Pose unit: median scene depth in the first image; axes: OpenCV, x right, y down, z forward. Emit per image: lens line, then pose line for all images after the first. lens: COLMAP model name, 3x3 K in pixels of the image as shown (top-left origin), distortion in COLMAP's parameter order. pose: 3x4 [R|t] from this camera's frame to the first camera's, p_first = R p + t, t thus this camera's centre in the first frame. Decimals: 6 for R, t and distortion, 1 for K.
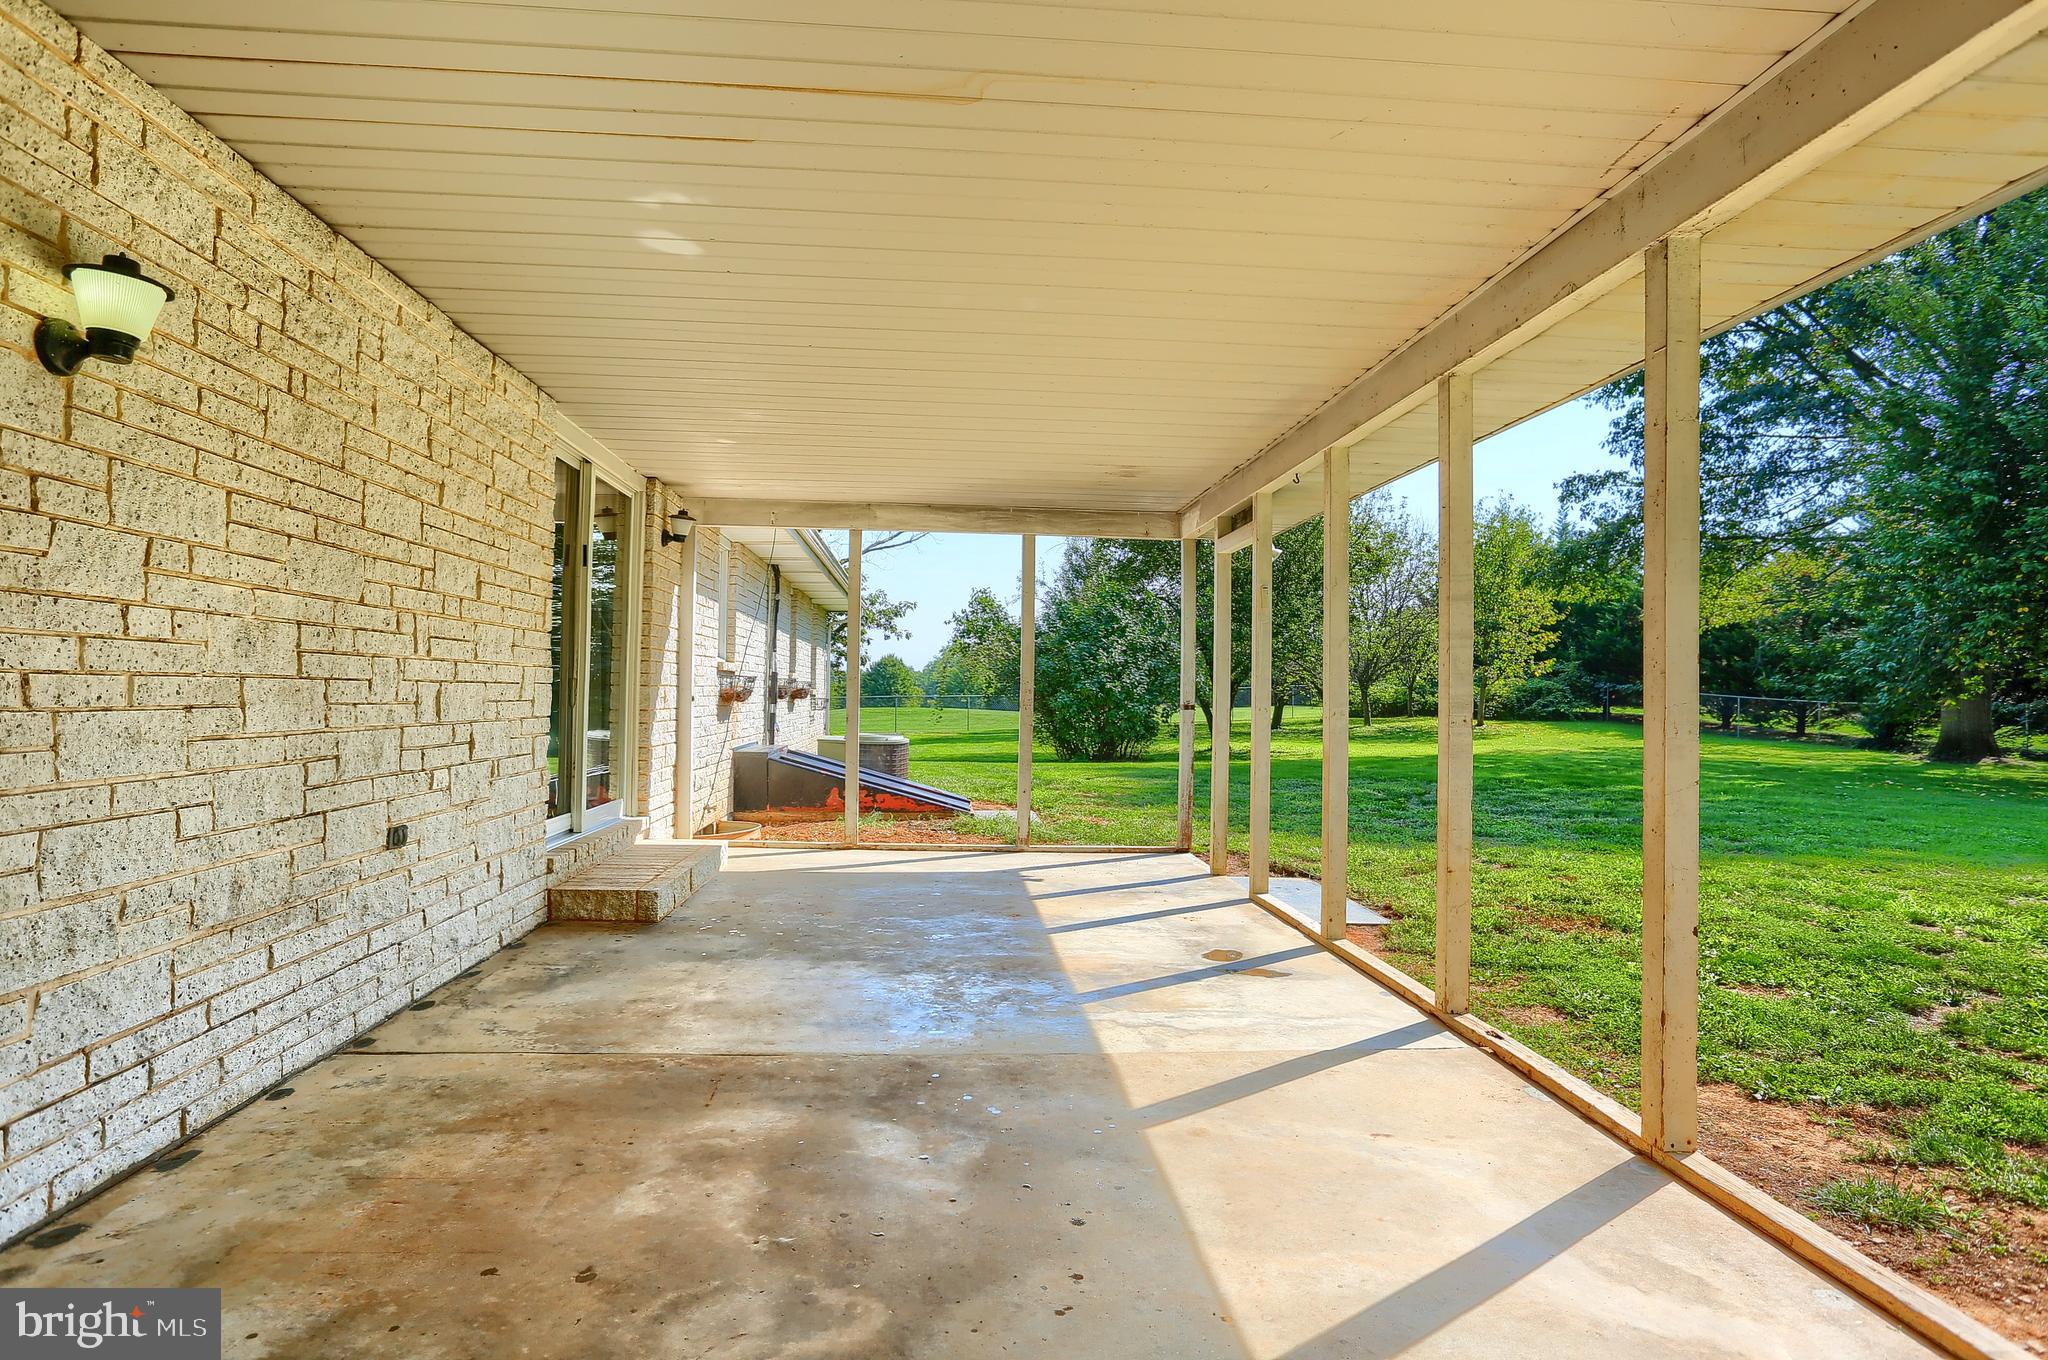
lens RADIAL K [[1122.0, 0, 972.1], [0, 1122.0, 671.9], [0, 0, 1]] dist [-0.069234, 0.044231]
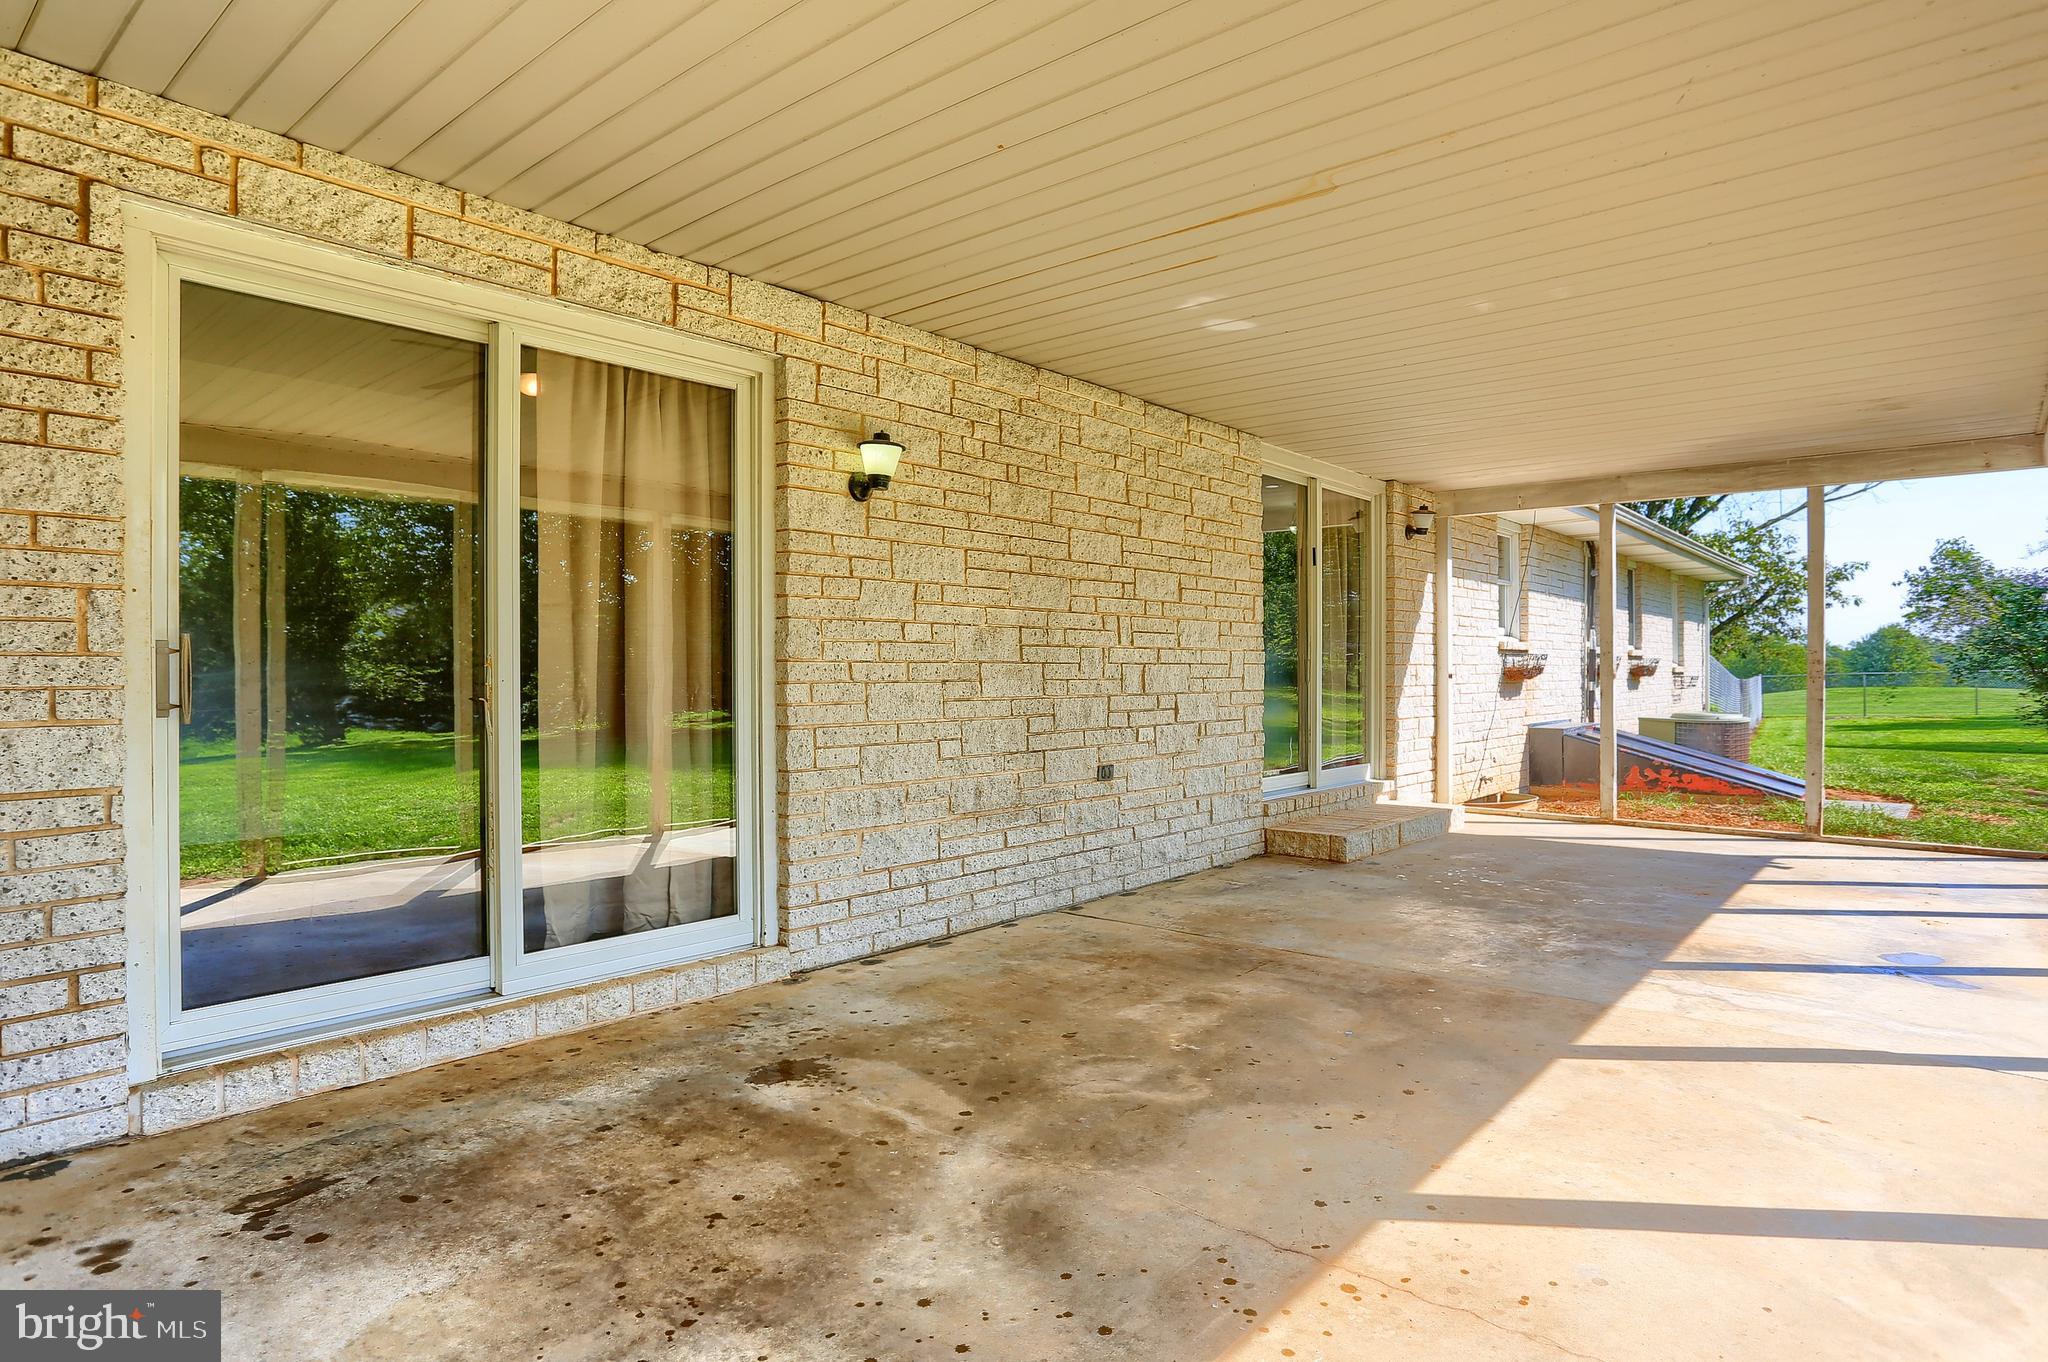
lens RADIAL K [[1076.9, 0, 1021.8], [0, 1076.9, 668.6], [0, 0, 1]] dist [-0.073928, 0.035369]
pose [[0.719361, -0.019374, -0.694366, 0.445106], [0.027084, 0.999633, 0.000168, 0.013672], [0.694108, -0.018927, 0.719622, -0.093487]]
